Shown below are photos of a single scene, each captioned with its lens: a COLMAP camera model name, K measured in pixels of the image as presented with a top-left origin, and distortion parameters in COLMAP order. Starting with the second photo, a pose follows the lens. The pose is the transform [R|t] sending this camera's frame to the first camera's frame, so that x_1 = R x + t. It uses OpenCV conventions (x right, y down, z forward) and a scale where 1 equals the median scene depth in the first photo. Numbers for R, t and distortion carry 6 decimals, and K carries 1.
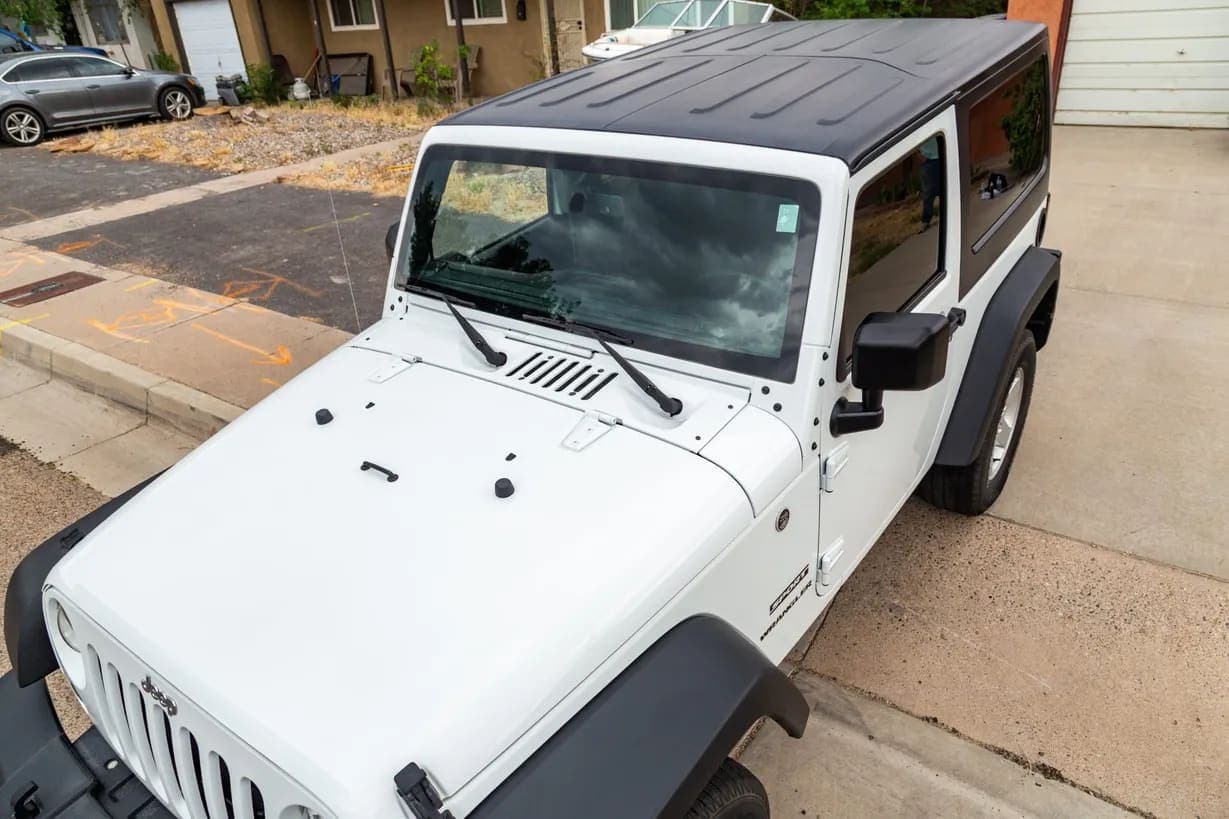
lens RADIAL K [[786.4, 0, 614.5], [0, 786.4, 409.5], [0, 0, 1]] dist [0.003926, 0.000527]
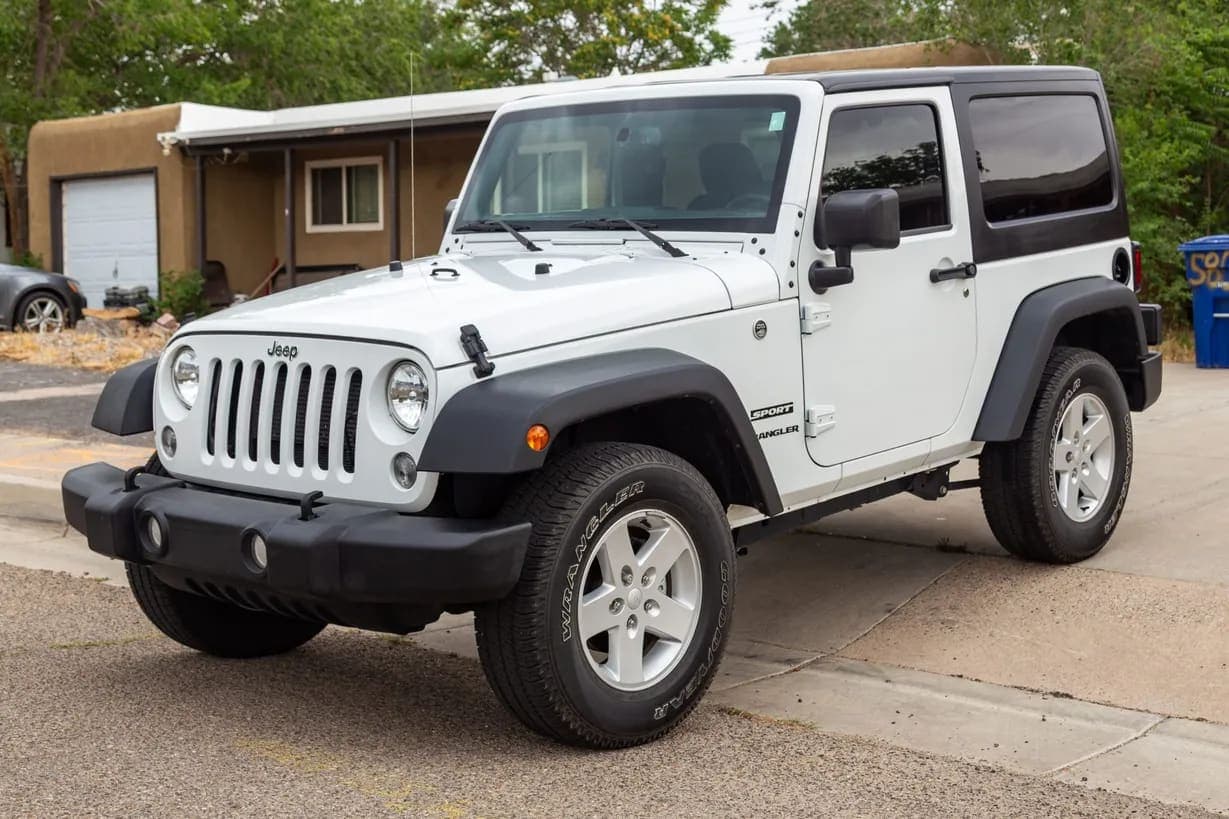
lens RADIAL K [[1819.3, 0, 614.5], [0, 1819.3, 409.5], [0, 0, 1]] dist [0.019010, 0.079542]
pose [[0.992373, 0.060399, -0.107459, 0.232034], [-0.099173, 0.908930, -0.404982, 1.104795], [0.073213, 0.412550, 0.907988, -1.206755]]
